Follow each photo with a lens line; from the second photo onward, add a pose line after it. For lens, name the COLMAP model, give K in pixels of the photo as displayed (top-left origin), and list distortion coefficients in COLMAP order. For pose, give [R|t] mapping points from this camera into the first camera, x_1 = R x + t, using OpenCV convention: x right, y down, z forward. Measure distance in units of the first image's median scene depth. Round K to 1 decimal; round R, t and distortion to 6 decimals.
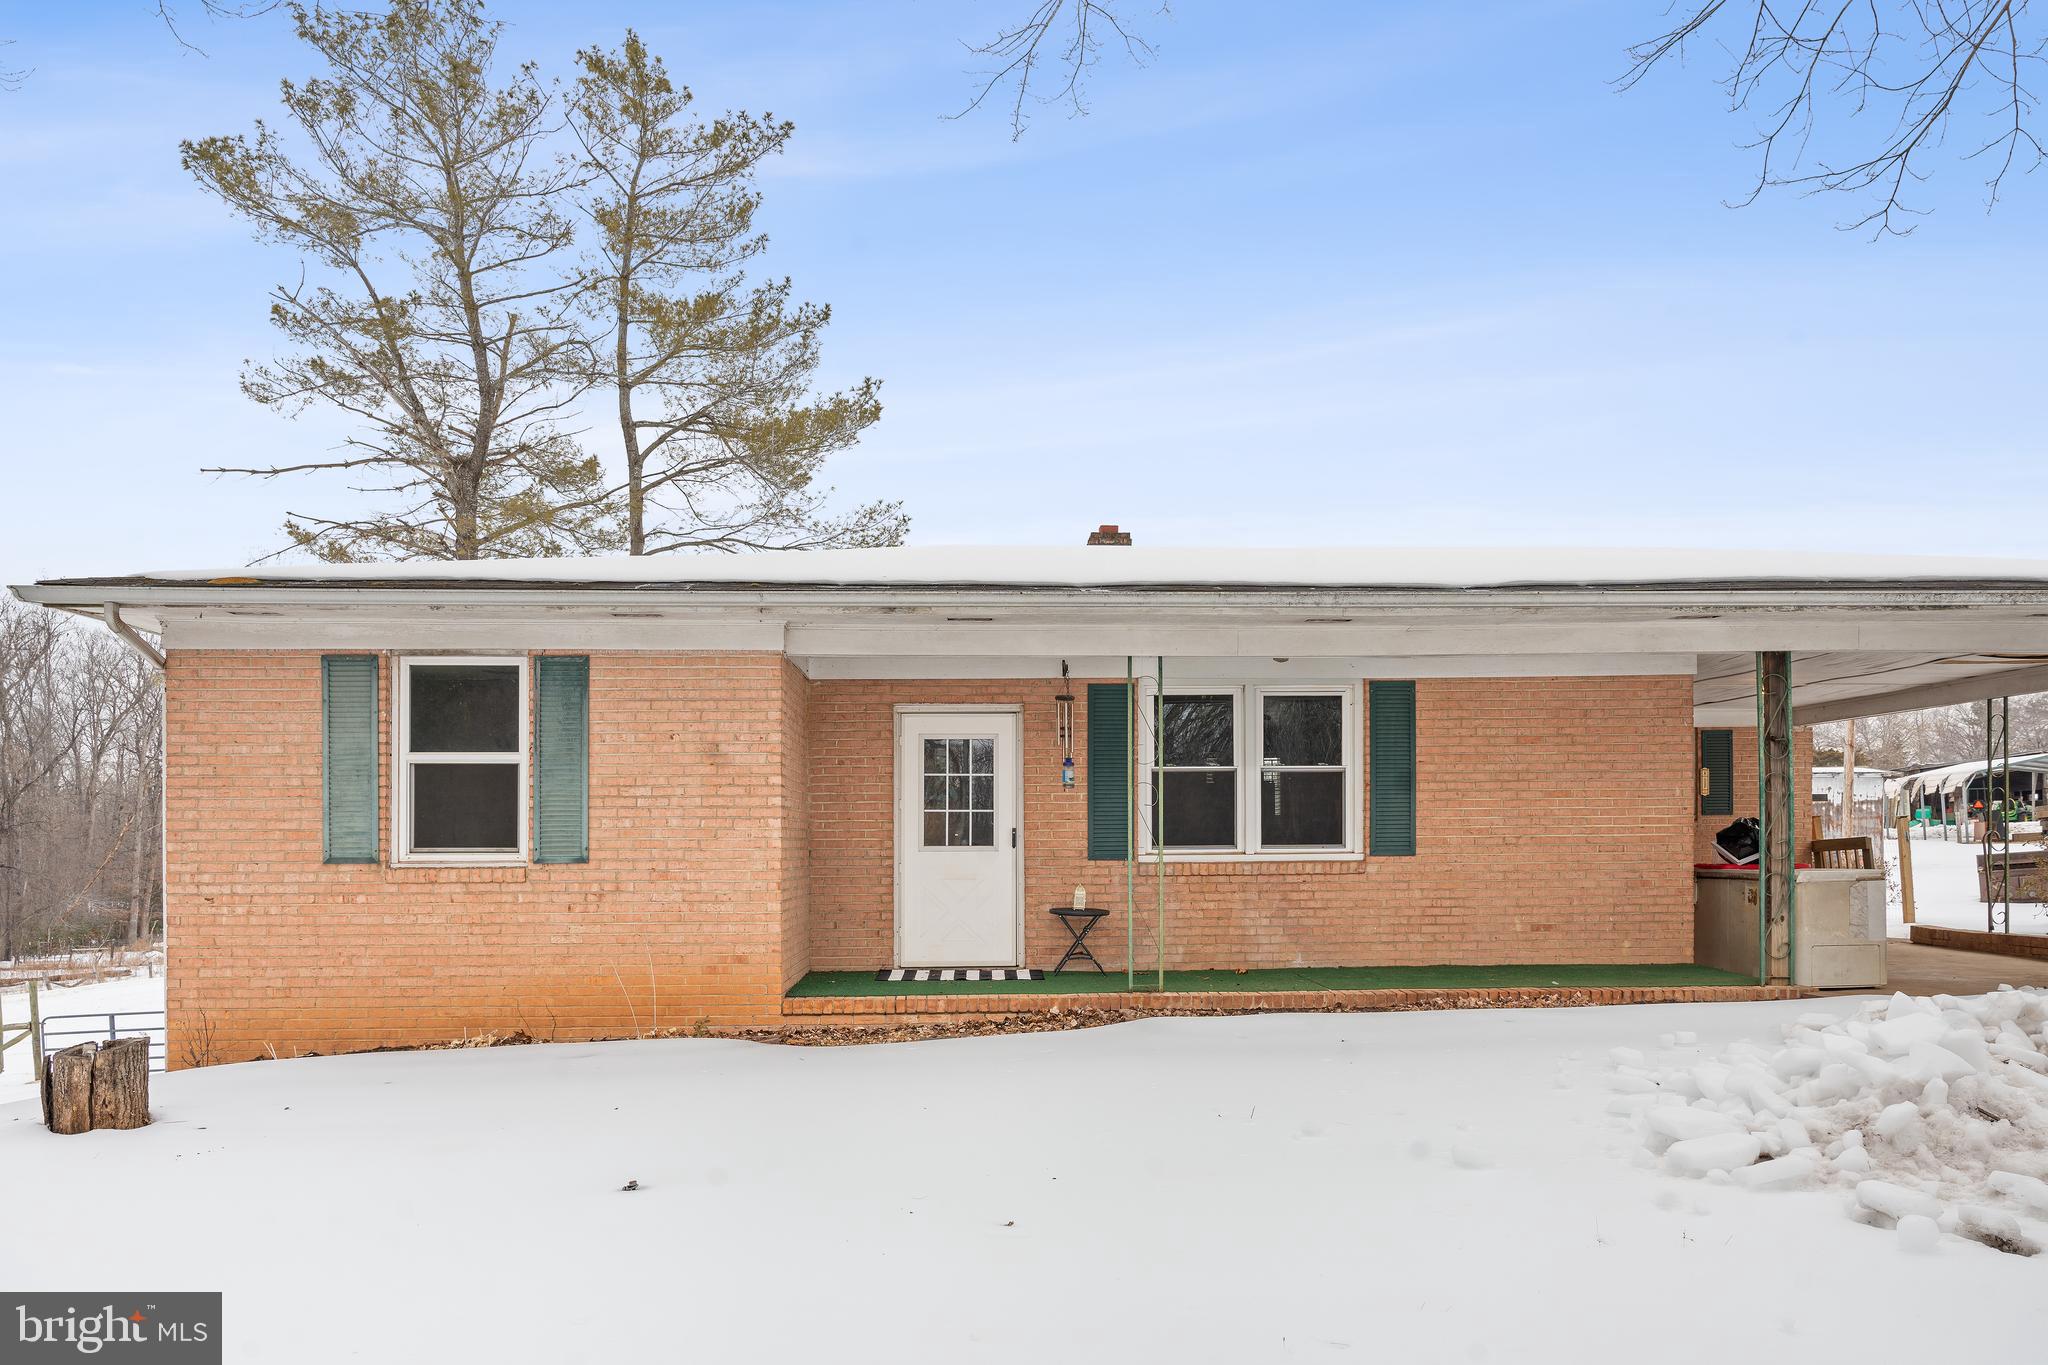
lens RADIAL K [[1421.9, 0, 1023.6], [0, 1421.9, 770.7], [0, 0, 1]] dist [-0.001862, -0.000630]
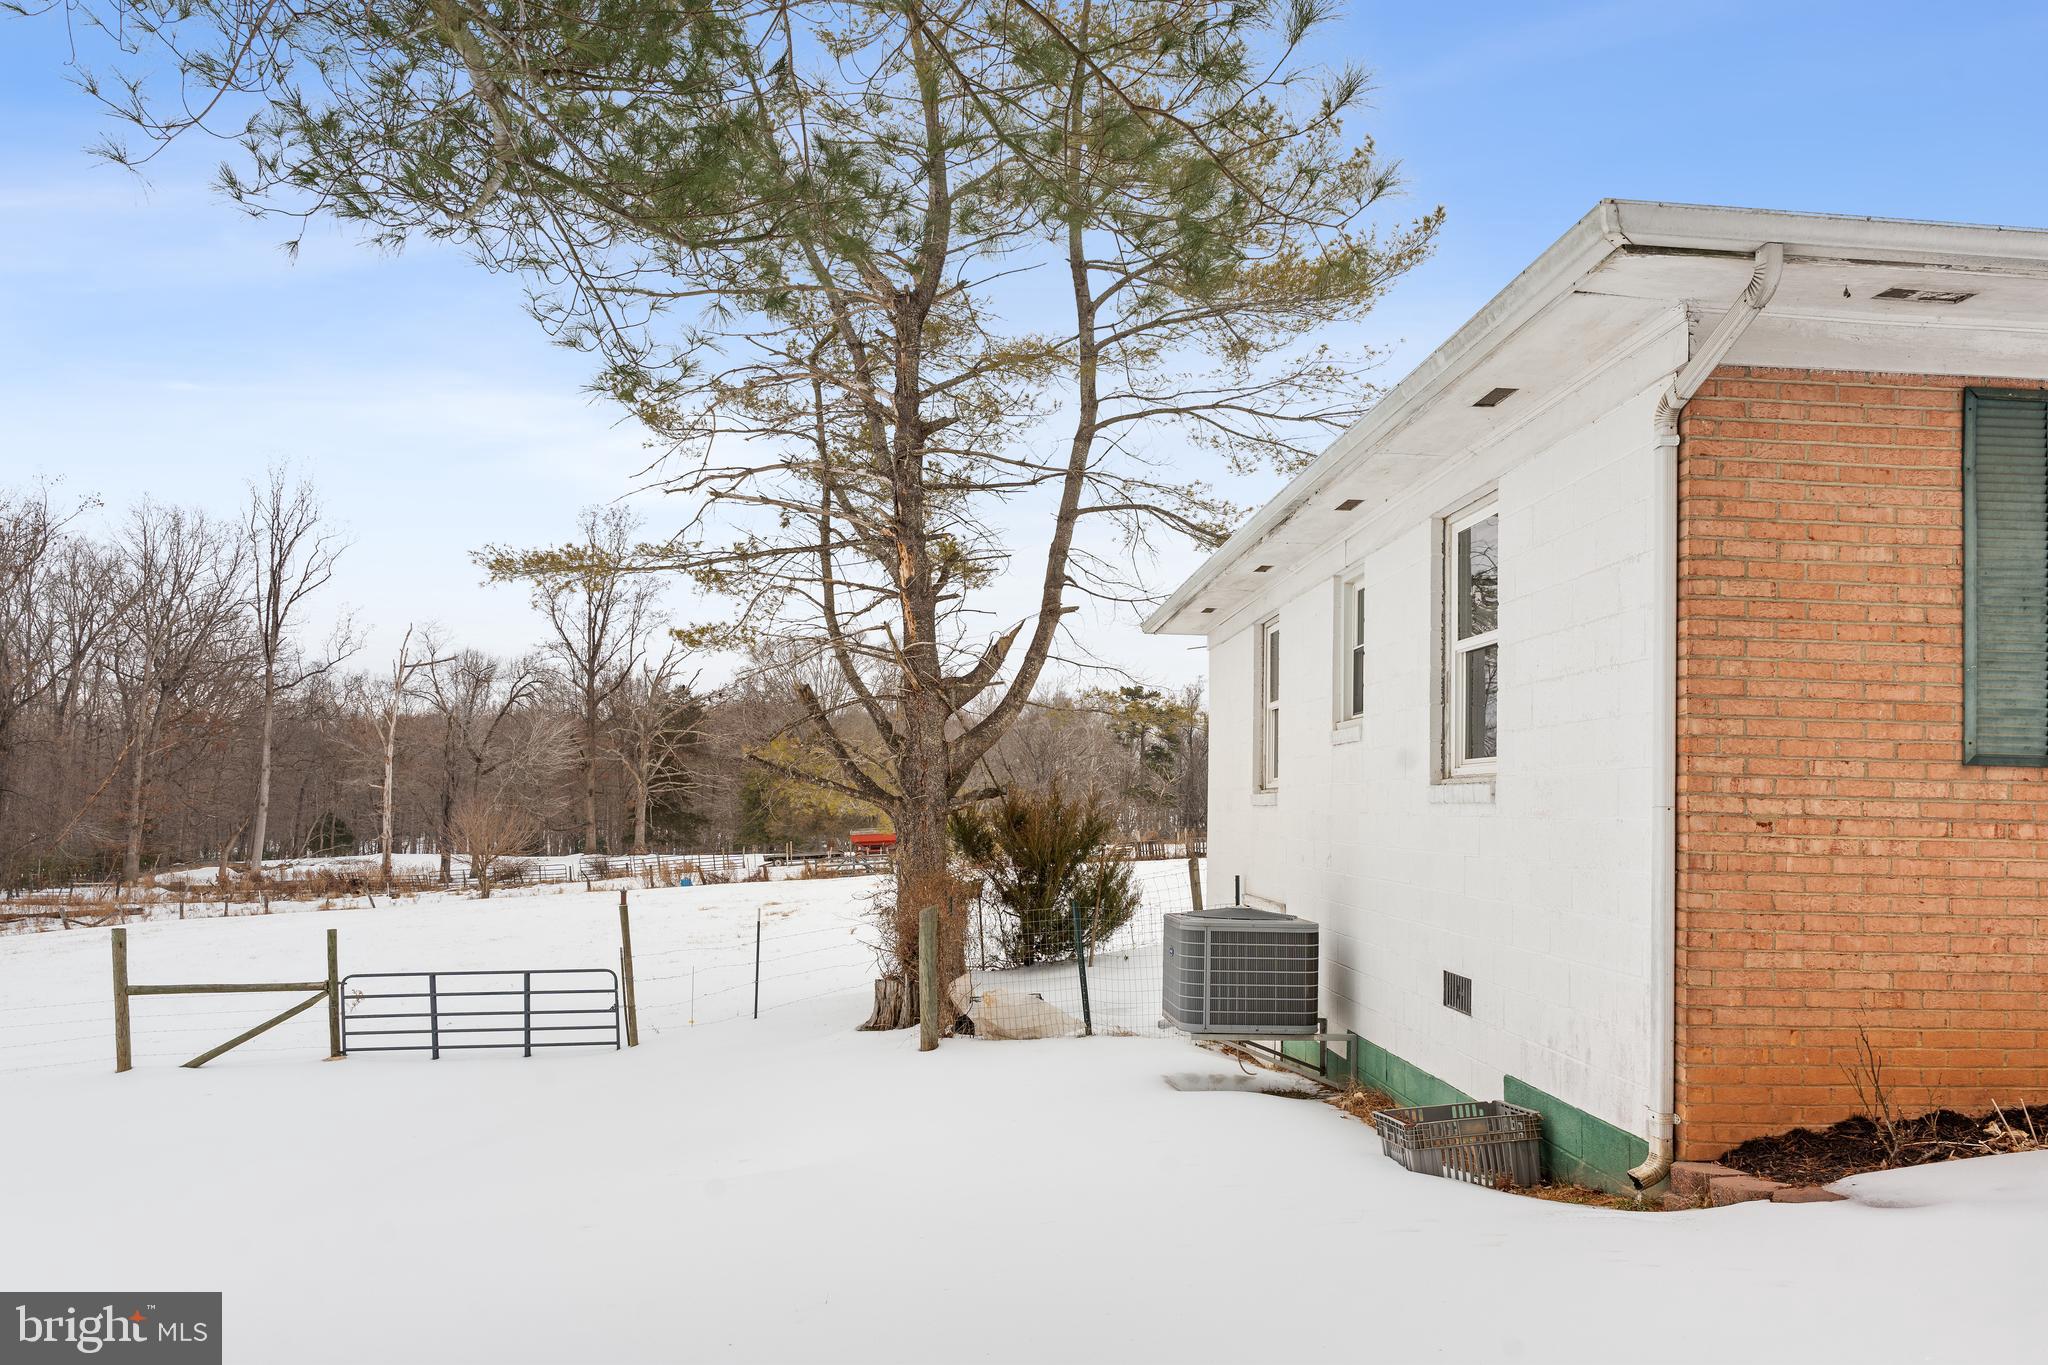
lens RADIAL K [[1463.2, 0, 1099.1], [0, 1463.2, 710.4], [0, 0, 1]] dist [0.002351, -0.002067]
pose [[0.998202, 0.031348, 0.051079, -0.853897], [-0.030878, 0.999474, -0.009960, 0.060028], [-0.051365, 0.008365, 0.998645, 0.451267]]
